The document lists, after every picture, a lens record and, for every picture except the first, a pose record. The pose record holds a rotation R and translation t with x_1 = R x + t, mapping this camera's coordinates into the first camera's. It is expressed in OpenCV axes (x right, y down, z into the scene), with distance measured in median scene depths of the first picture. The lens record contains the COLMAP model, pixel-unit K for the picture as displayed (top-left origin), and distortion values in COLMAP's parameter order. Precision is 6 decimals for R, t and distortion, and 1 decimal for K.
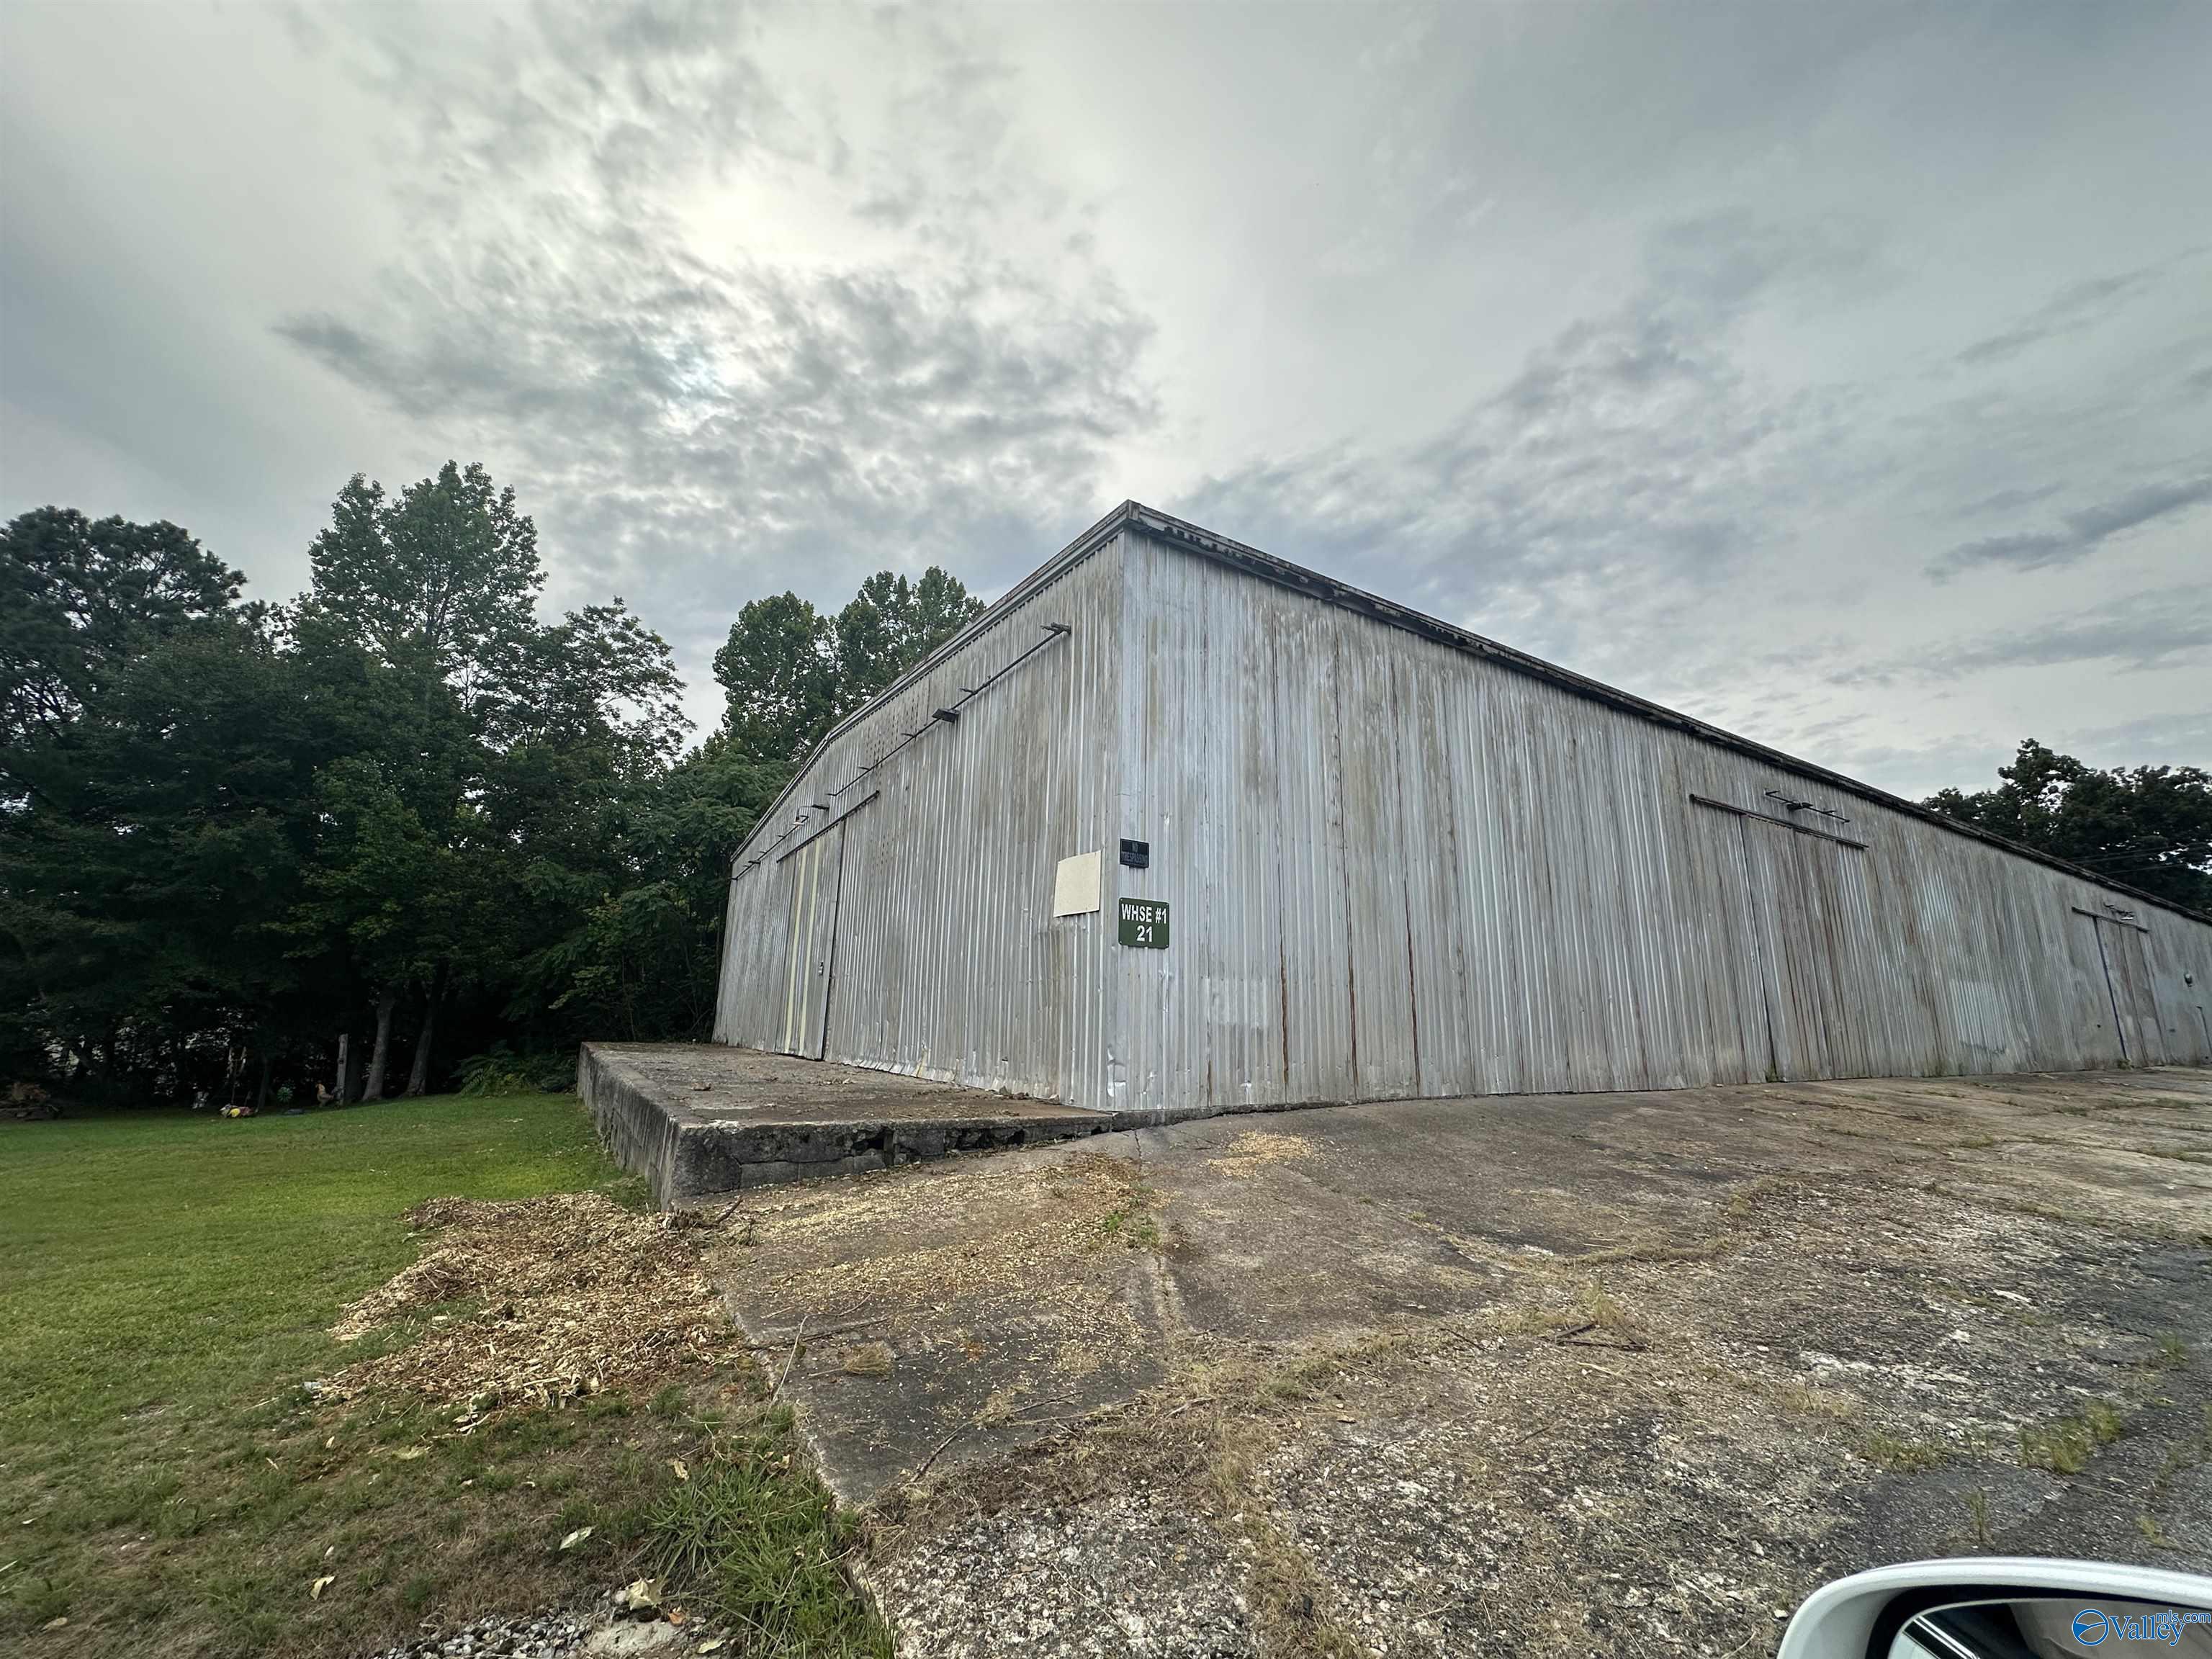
lens RADIAL K [[903.8, 0, 1106.0], [0, 903.8, 829.5], [0, 0, 1]] dist [-0.001767, -0.000509]
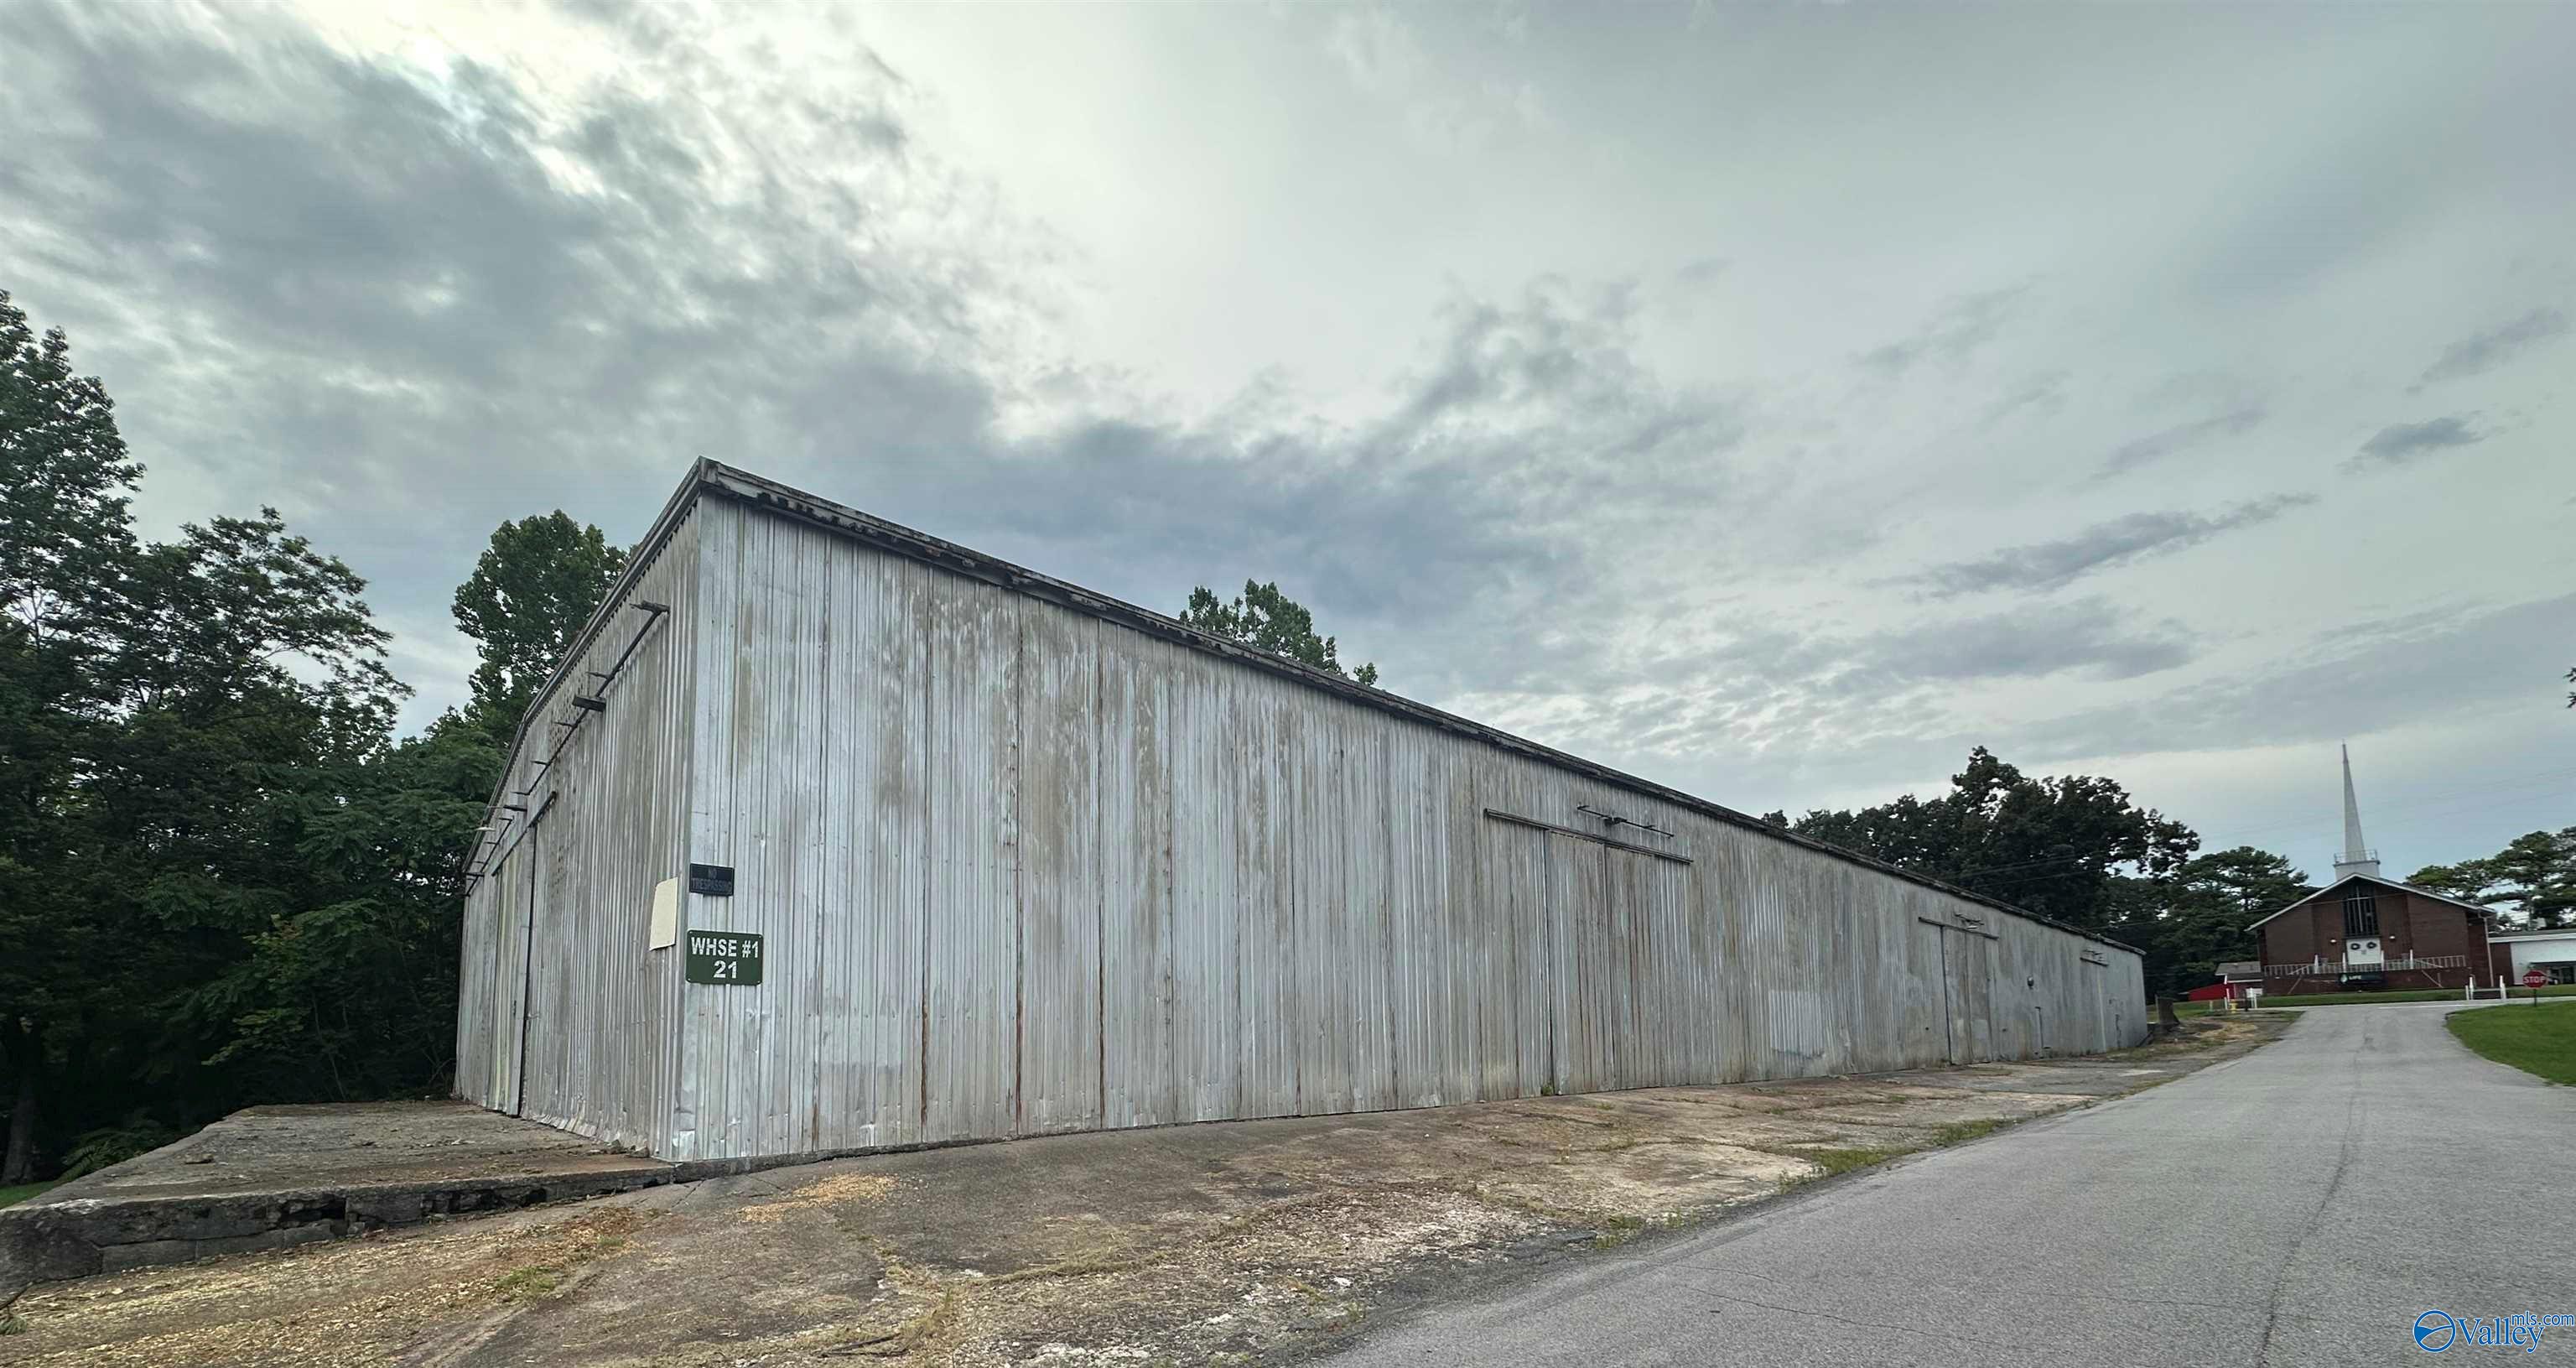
lens RADIAL K [[1047.3, 0, 1289.0], [0, 1047.3, 970.4], [0, 0, 1]] dist [-0.001199, -0.000162]
pose [[0.980325, -0.018333, 0.196536, 0.220174], [-0.008281, 0.990981, 0.133745, -0.016026], [-0.197215, -0.132742, 0.971332, -0.071500]]
